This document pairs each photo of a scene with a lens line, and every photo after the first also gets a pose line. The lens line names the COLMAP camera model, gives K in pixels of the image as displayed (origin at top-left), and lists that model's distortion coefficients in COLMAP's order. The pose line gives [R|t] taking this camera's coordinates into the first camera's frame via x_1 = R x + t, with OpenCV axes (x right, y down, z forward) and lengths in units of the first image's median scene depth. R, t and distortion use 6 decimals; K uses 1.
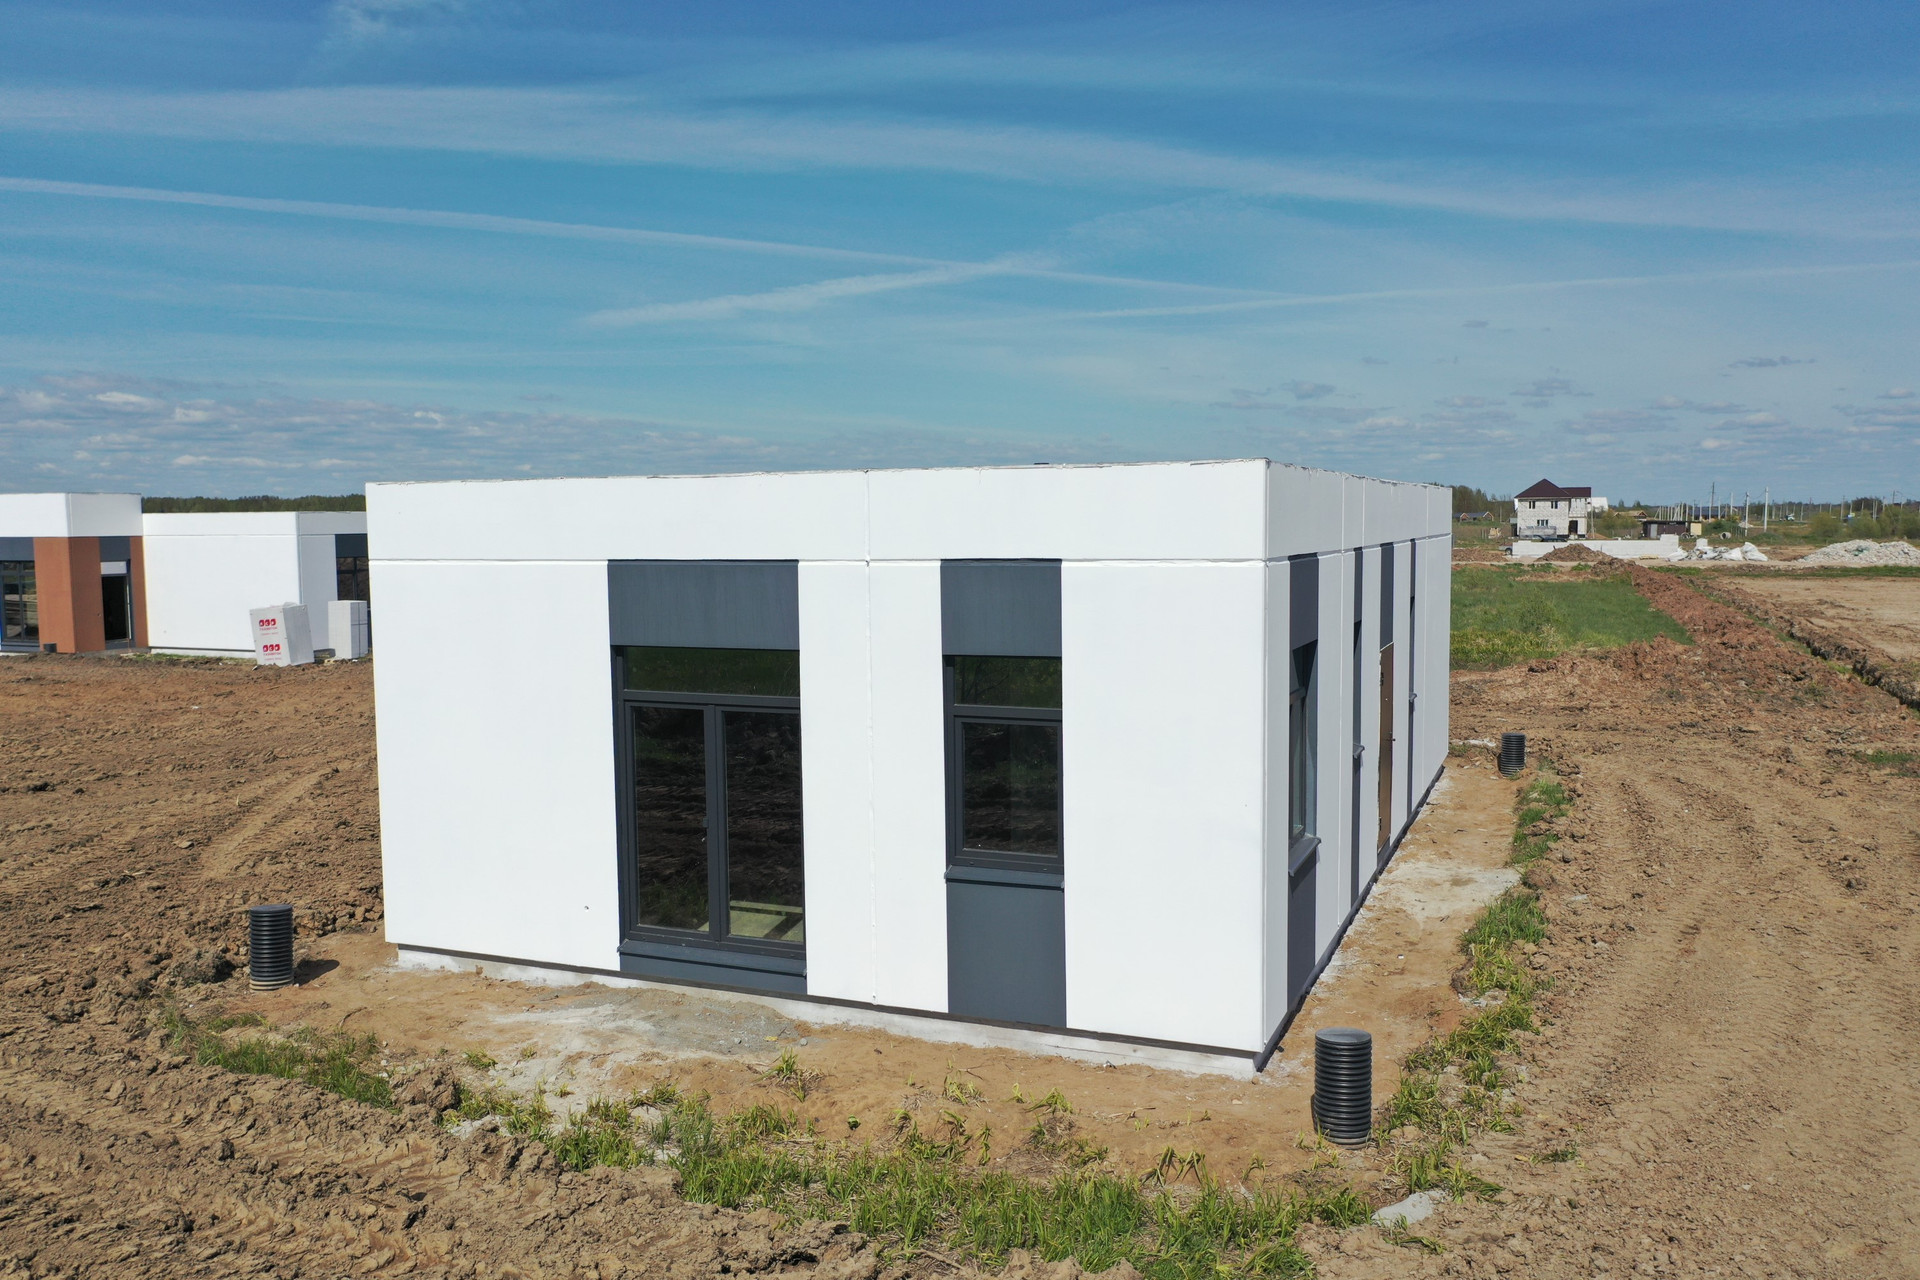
lens RADIAL K [[1527.3, 0, 951.5], [0, 1527.3, 647.8], [0, 0, 1]] dist [0.002949, -0.007654]
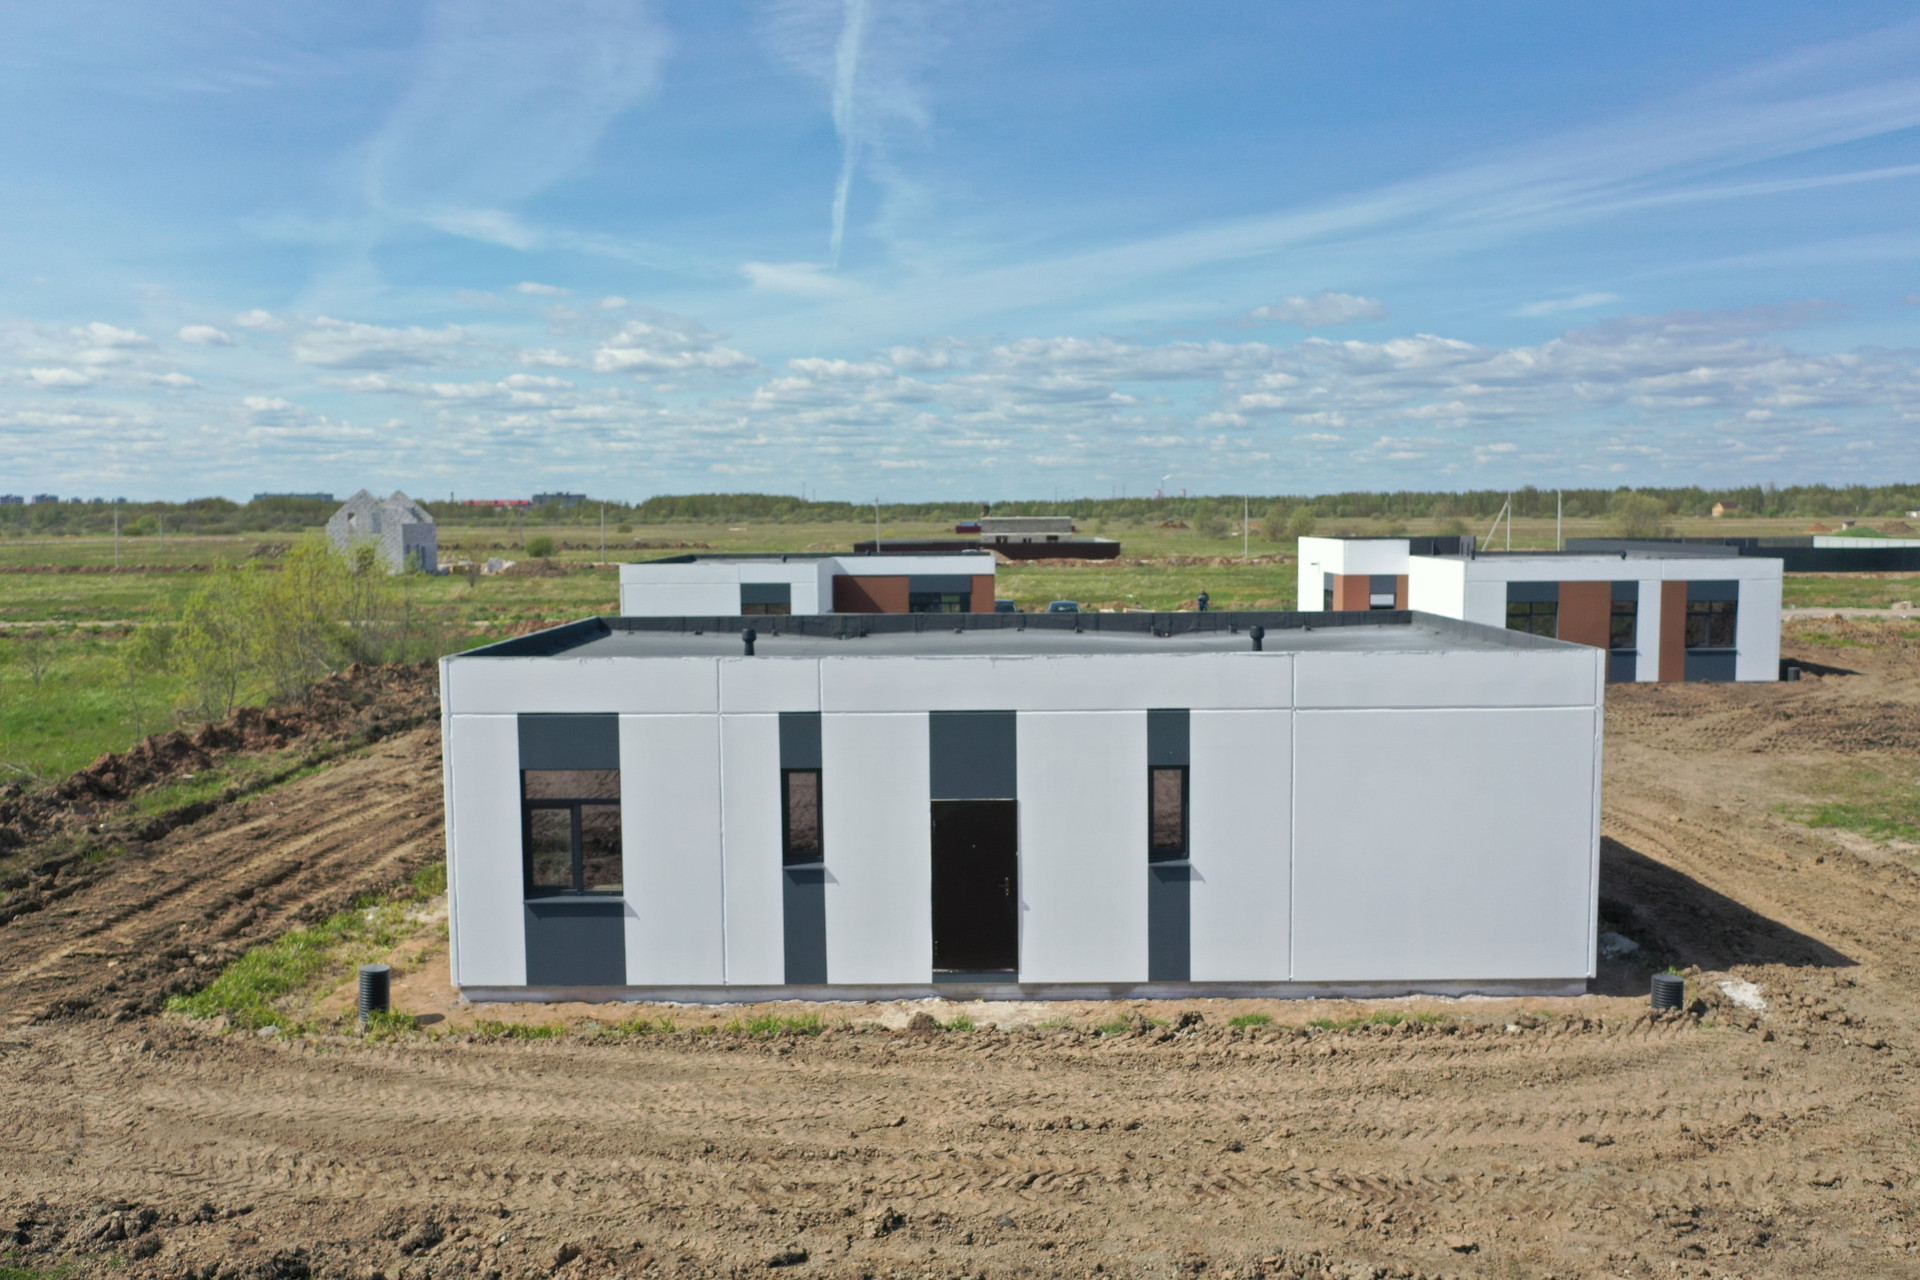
lens RADIAL K [[1527.3, 0, 961.0], [0, 1527.3, 694.1], [0, 0, 1]] dist [0.002949, -0.007654]
pose [[0.386037, 0.115580, -0.915214, 1.872624], [-0.075206, 0.992761, 0.093651, -0.265664], [0.919413, 0.032677, 0.391934, 0.766659]]
